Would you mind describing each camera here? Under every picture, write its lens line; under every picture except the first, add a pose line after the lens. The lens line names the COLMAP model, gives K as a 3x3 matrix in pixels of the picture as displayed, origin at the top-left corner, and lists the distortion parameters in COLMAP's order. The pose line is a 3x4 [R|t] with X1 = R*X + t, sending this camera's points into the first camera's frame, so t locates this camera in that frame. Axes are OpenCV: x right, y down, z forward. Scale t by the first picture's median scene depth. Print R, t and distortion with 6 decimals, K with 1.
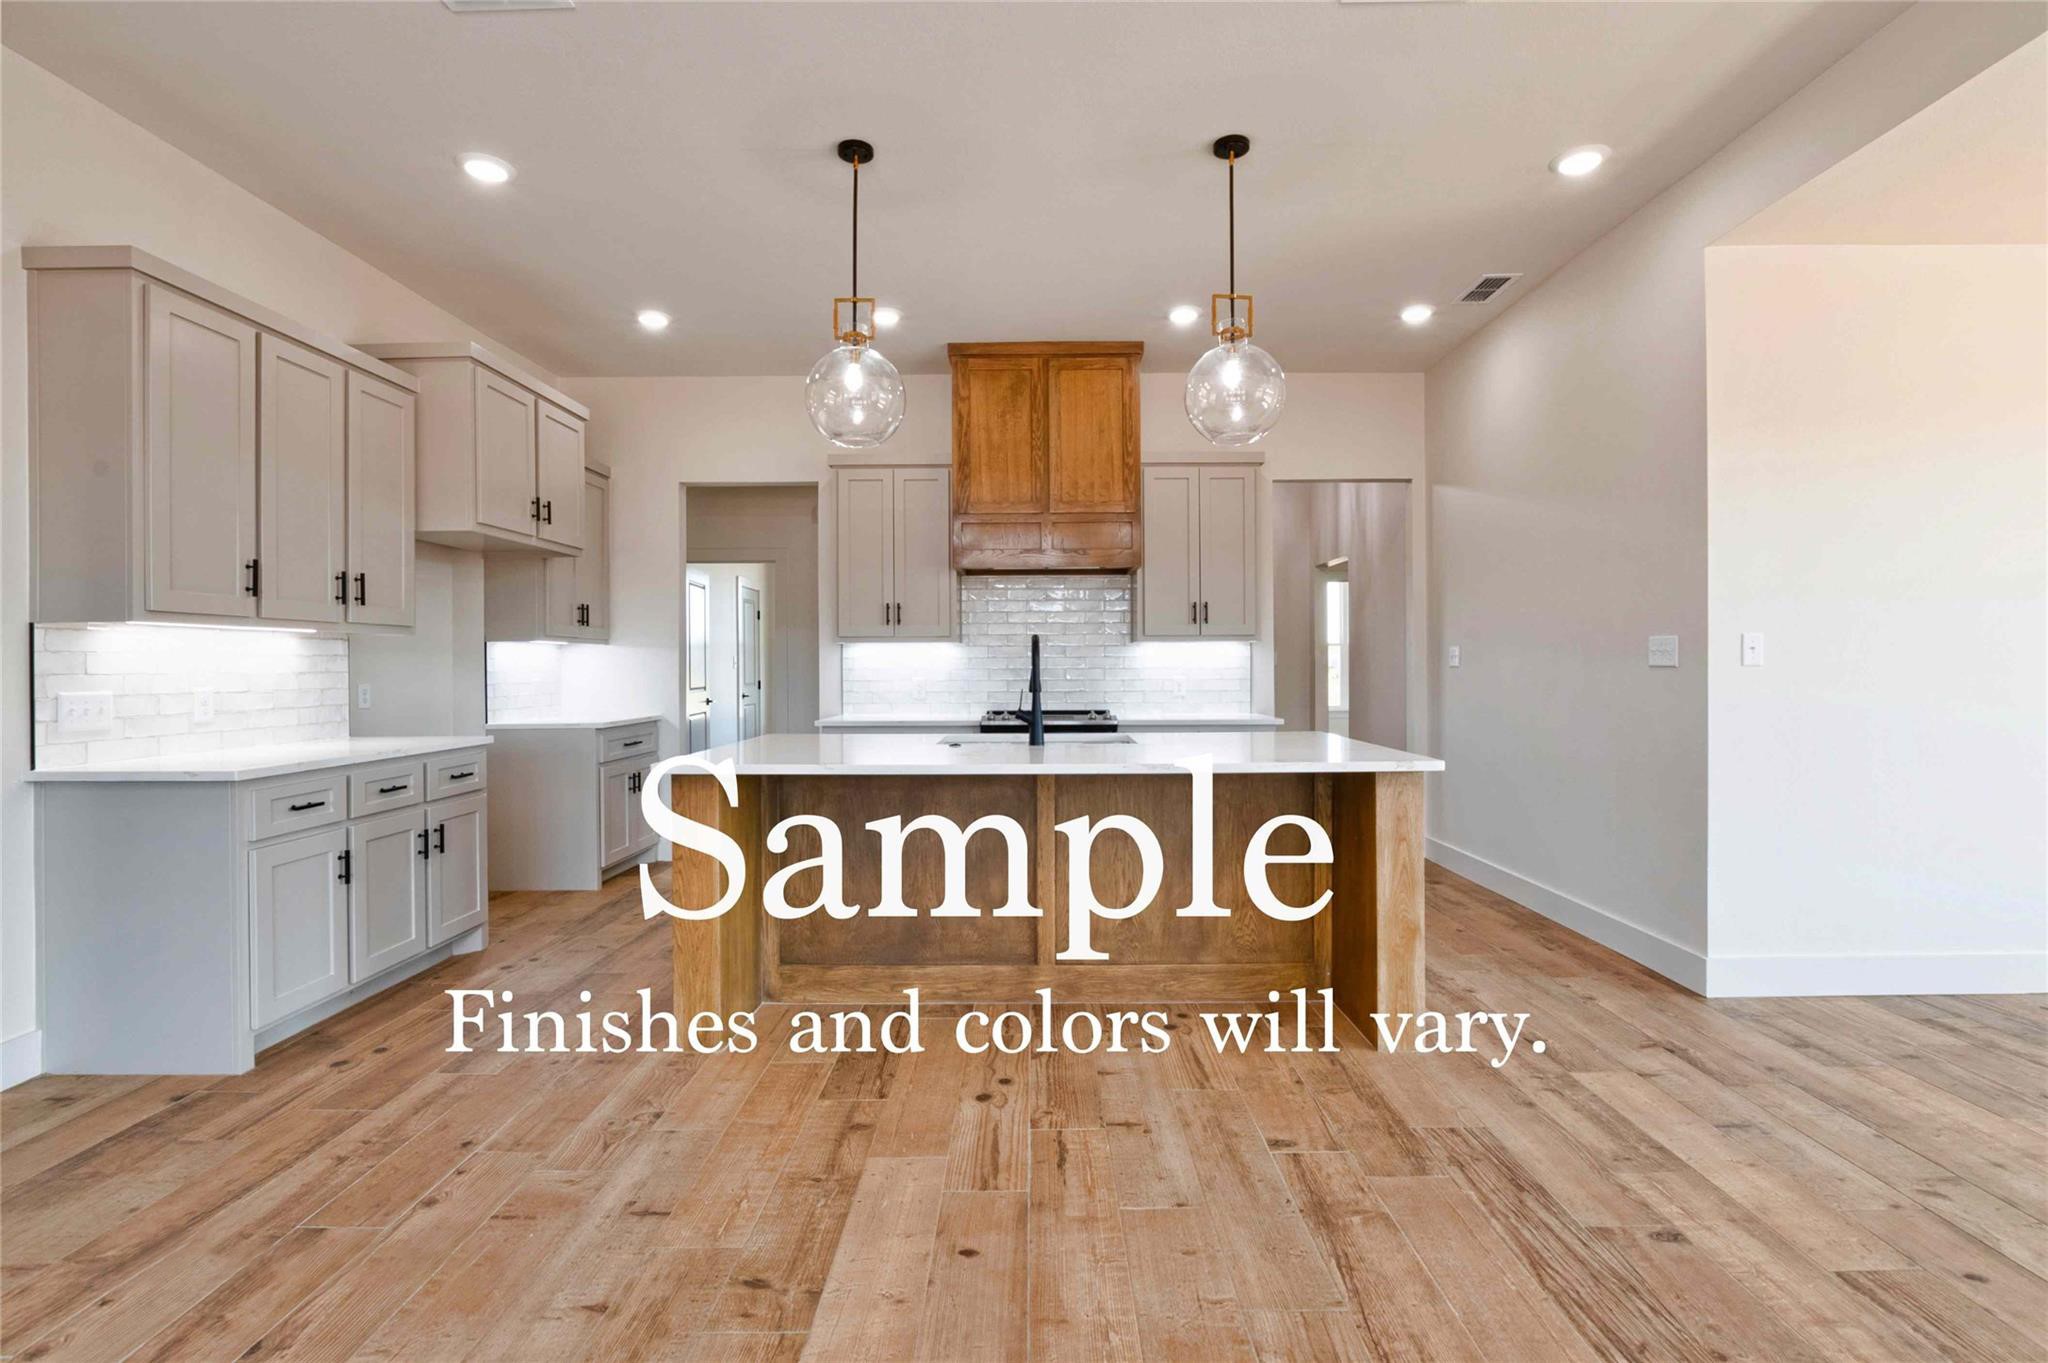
lens RADIAL K [[917.4, 0, 1025.0], [0, 917.4, 667.6], [0, 0, 1]] dist [-0.011297, 0.000154]
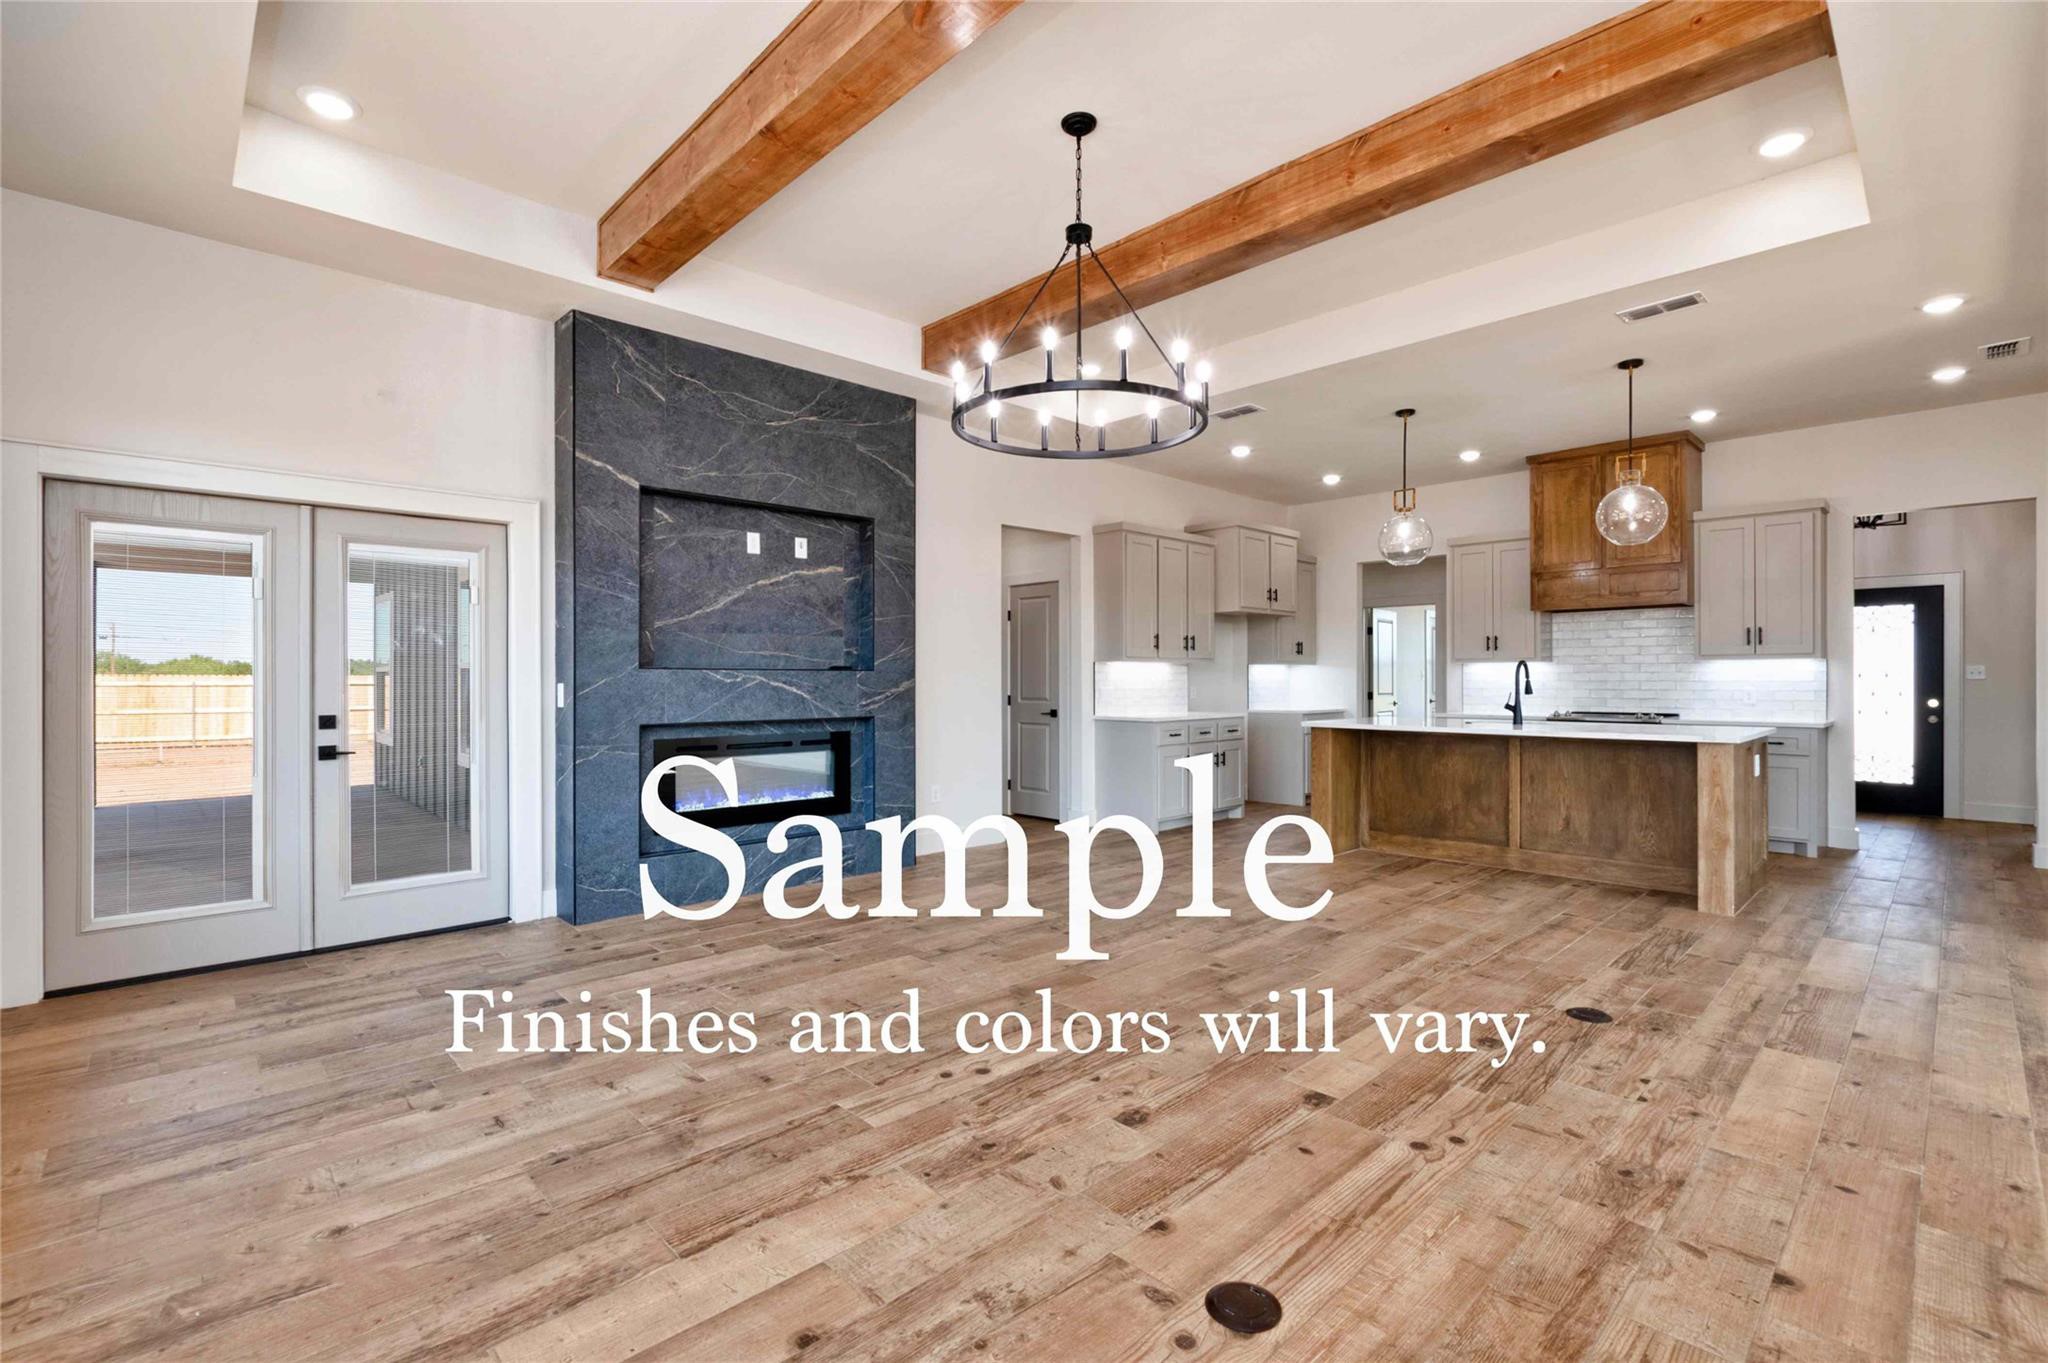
lens RADIAL K [[899.0, 0, 1032.1], [0, 899.0, 674.7], [0, 0, 1]] dist [-0.011942, 0.000565]
pose [[0.696745, 0.000027, -0.717319, 0.389639], [-0.003924, 0.999985, -0.003775, 0.000432], [0.717308, 0.005445, 0.696735, -0.552499]]
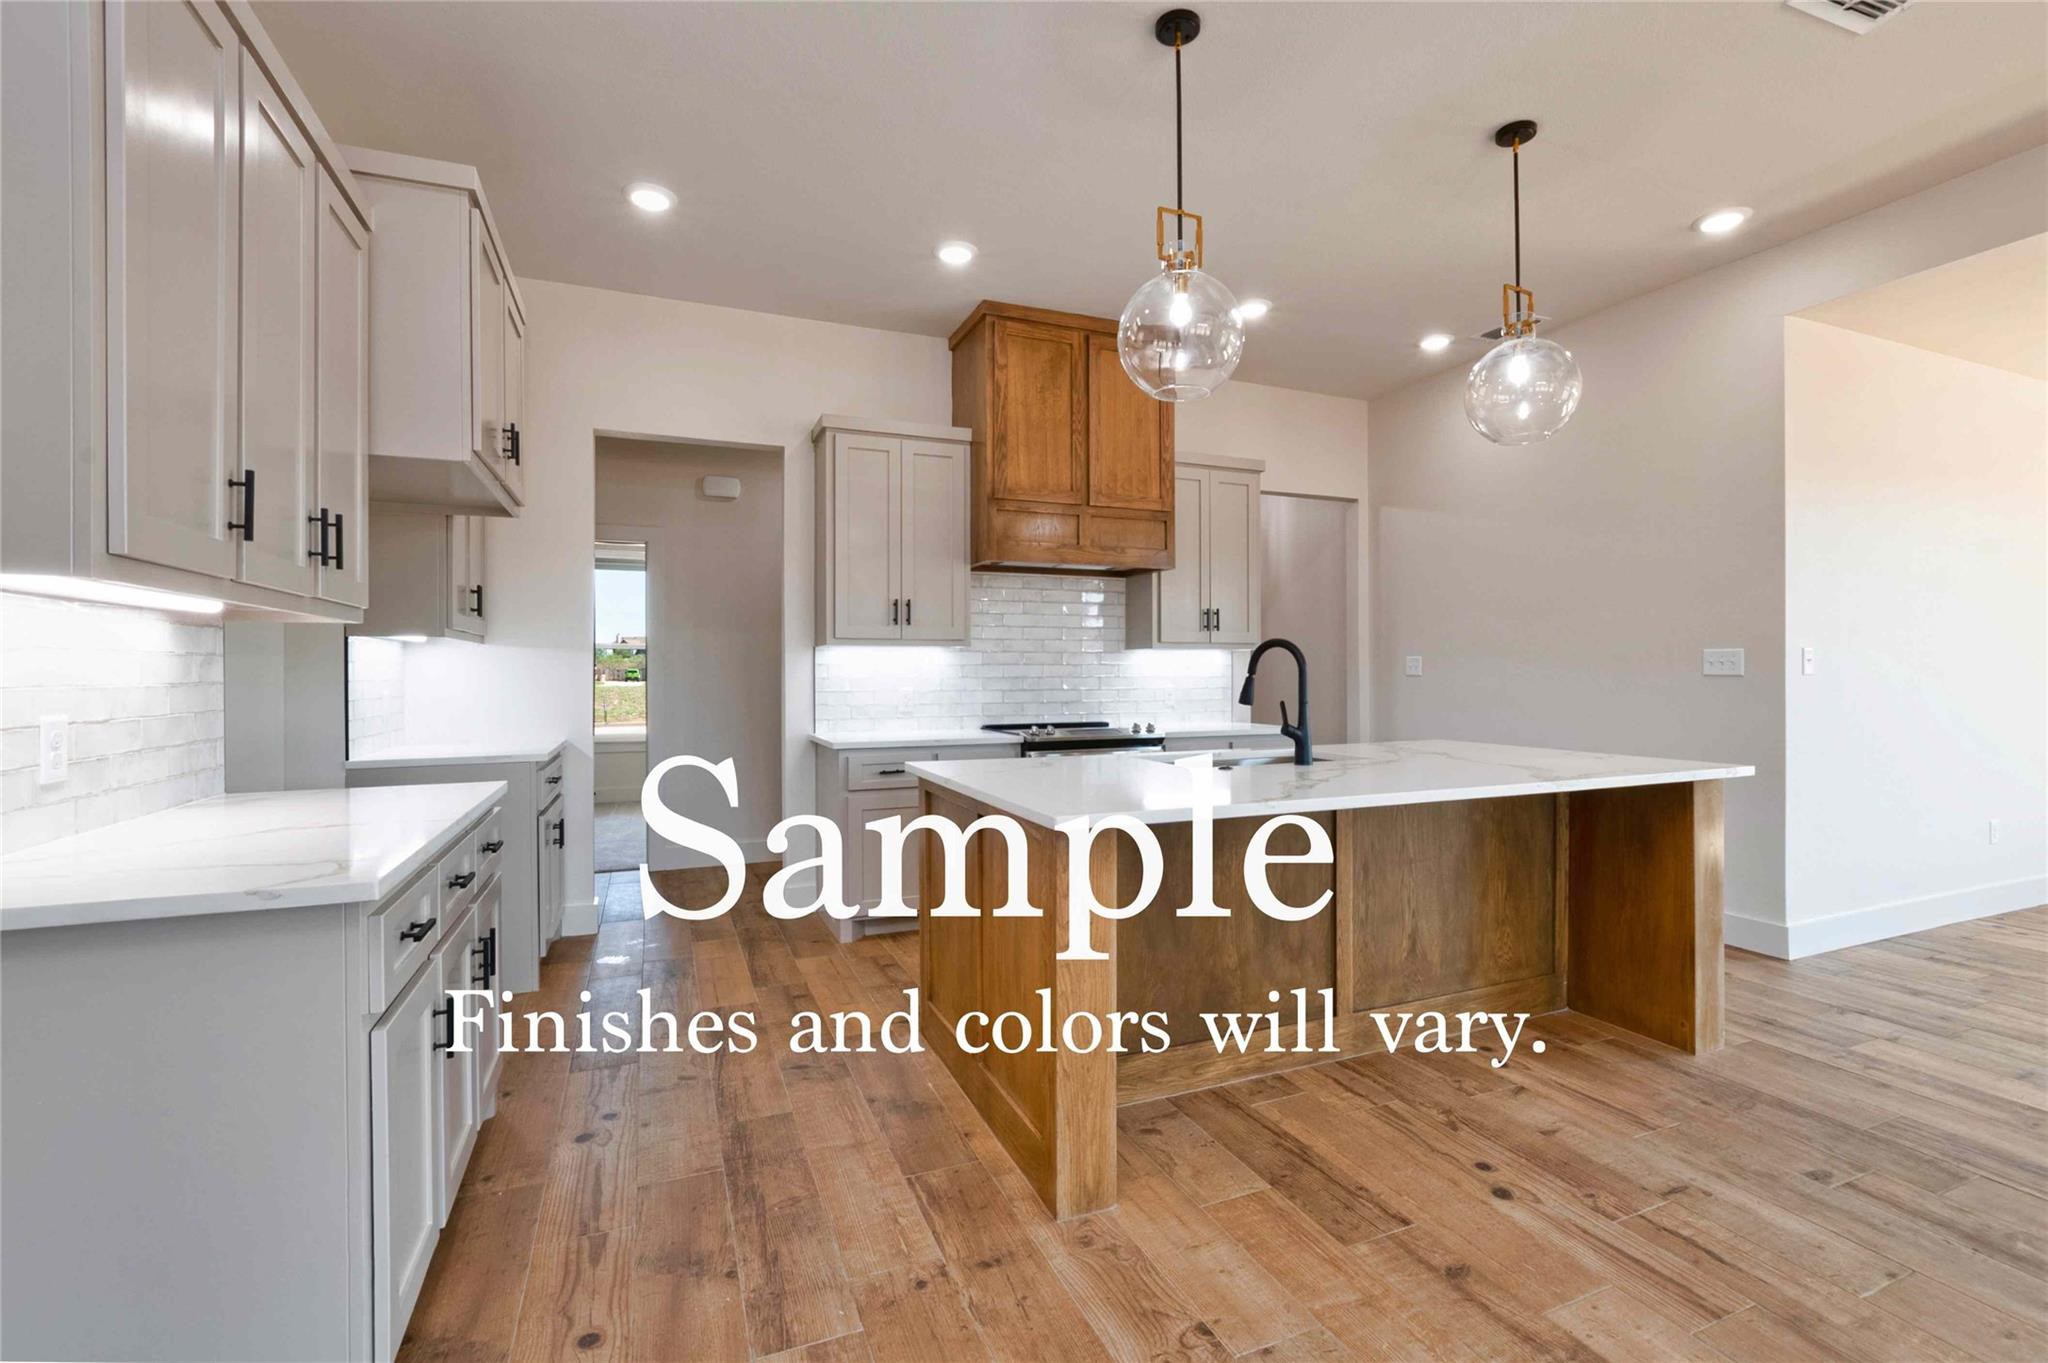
lens RADIAL K [[899.0, 0, 1022.2], [0, 899.0, 674.0], [0, 0, 1]] dist [-0.011942, 0.000565]
pose [[0.921296, 0.001511, 0.388859, -0.379680], [-0.000700, 0.999997, -0.002228, -0.000188], [-0.388862, 0.001781, 0.921294, 0.209631]]
